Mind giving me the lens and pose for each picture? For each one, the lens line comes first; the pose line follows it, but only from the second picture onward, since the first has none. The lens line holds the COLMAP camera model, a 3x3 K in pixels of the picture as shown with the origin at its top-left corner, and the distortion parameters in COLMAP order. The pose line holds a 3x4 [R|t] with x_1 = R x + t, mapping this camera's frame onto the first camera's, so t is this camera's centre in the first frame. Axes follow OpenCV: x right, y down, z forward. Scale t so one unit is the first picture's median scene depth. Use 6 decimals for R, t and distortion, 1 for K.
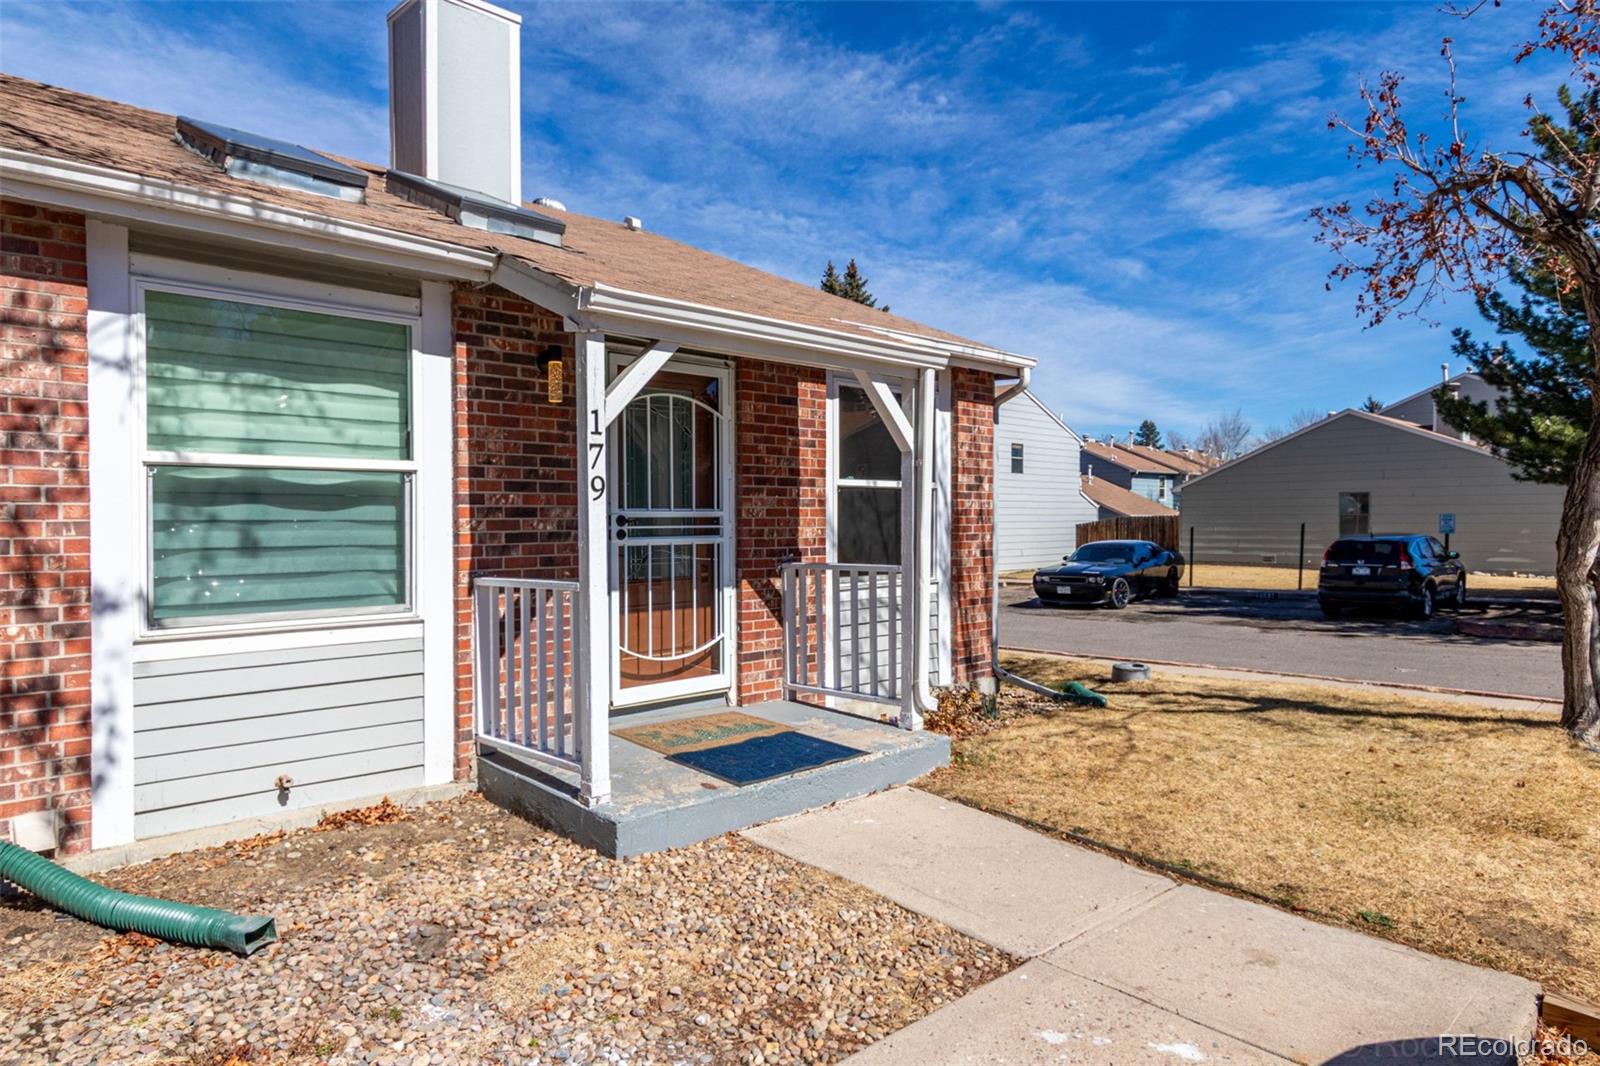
lens RADIAL K [[966.1, 0, 816.9], [0, 966.1, 543.4], [0, 0, 1]] dist [0.009781, 0.001226]
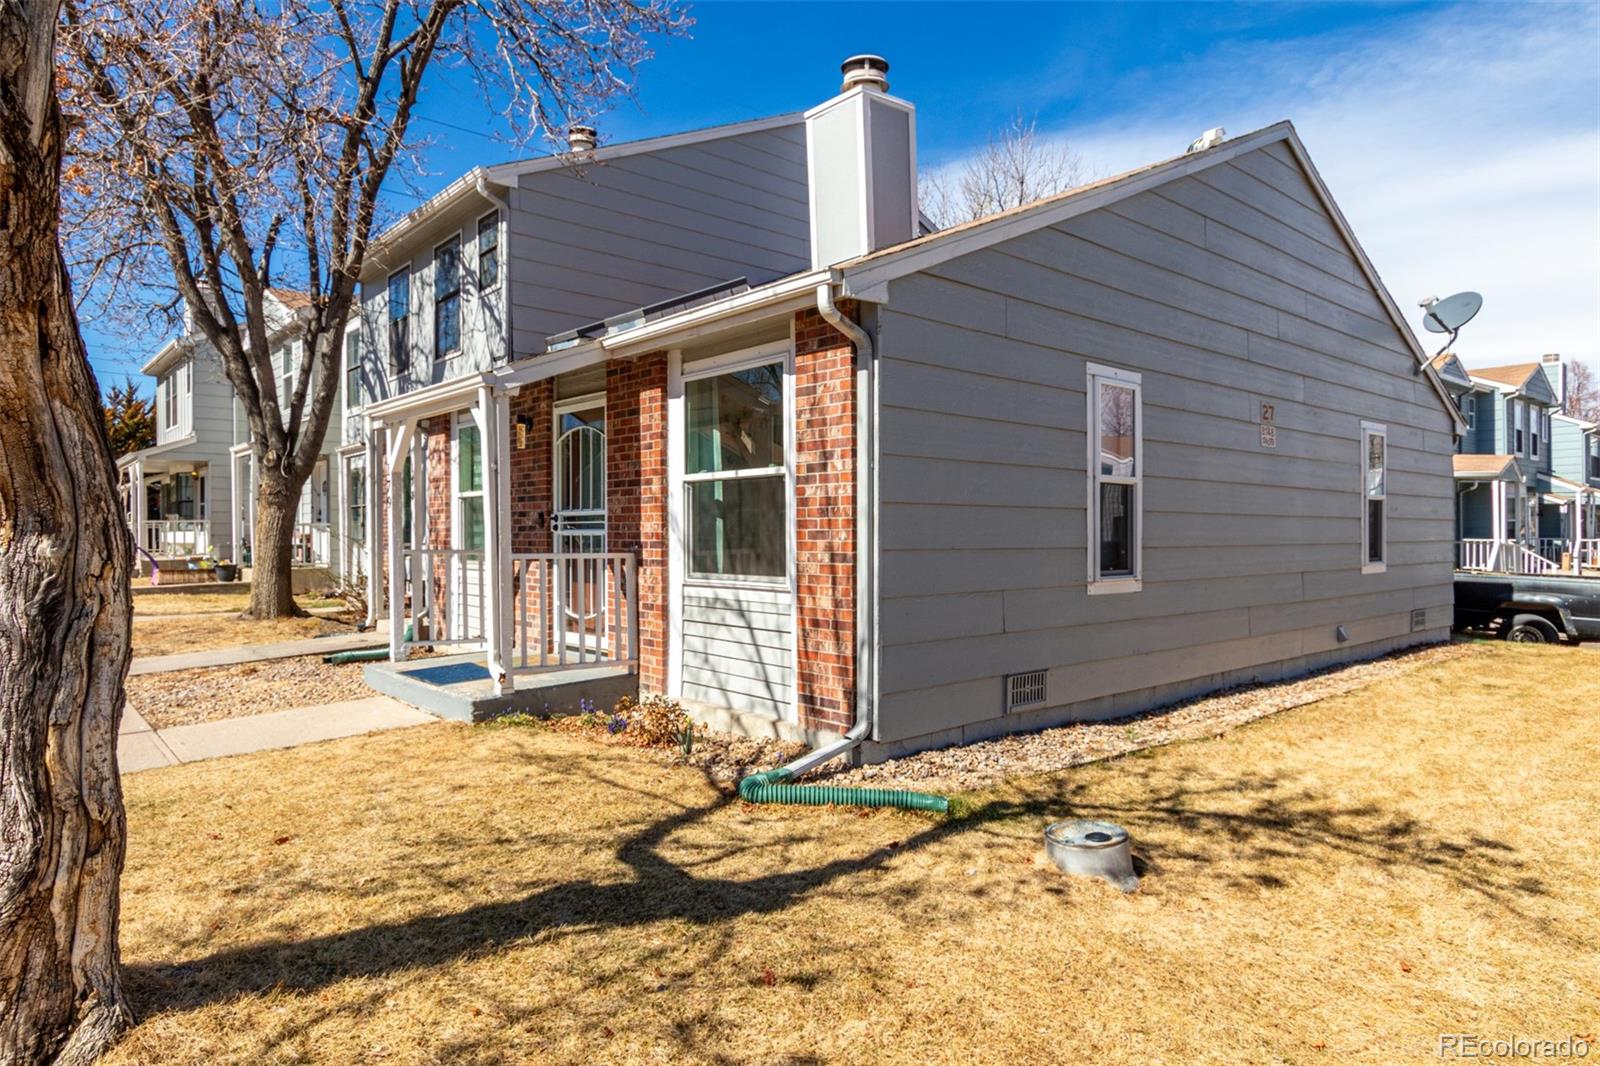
lens RADIAL K [[966.1, 0, 813.1], [0, 966.1, 536.3], [0, 0, 1]] dist [0.009781, 0.001226]
pose [[-0.054632, 0.015995, -0.998378, 1.442153], [-0.012329, 0.999785, 0.016692, -0.028712], [0.998430, 0.013221, -0.054423, 1.667095]]
